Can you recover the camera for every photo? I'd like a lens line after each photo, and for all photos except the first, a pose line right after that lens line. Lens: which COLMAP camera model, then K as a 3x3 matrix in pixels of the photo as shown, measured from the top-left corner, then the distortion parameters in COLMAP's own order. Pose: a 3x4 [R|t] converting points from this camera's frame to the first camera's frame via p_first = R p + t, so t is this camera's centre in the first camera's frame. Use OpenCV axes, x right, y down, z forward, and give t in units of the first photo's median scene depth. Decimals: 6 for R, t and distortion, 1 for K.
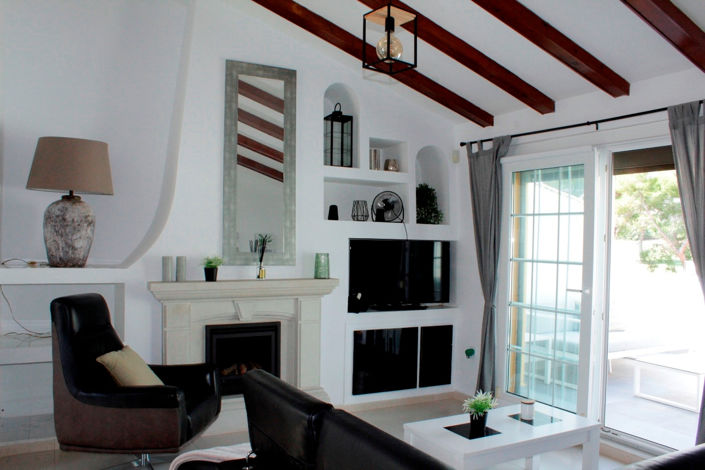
lens RADIAL K [[595.4, 0, 338.6], [0, 595.4, 255.6], [0, 0, 1]] dist [-0.071281, 0.036871]
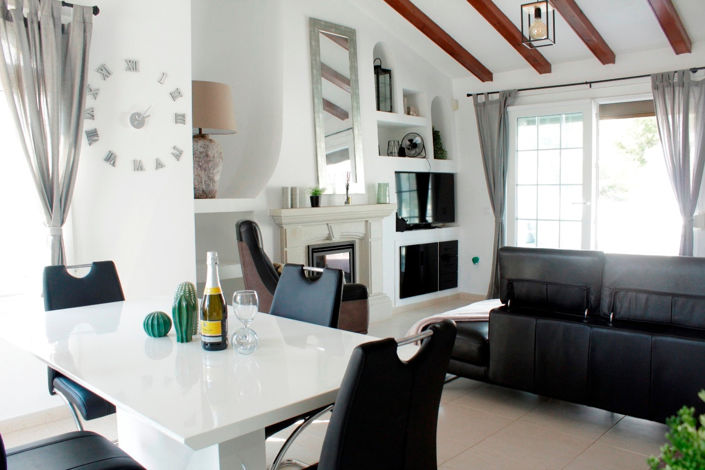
lens RADIAL K [[595.4, 0, 352.3], [0, 595.4, 233.5], [0, 0, 1]] dist [-0.071281, 0.036871]
pose [[0.950668, -0.052241, 0.305780, -0.463225], [0.037164, 0.997799, 0.054926, 0.029800], [-0.307976, -0.040852, 0.950517, -0.143653]]
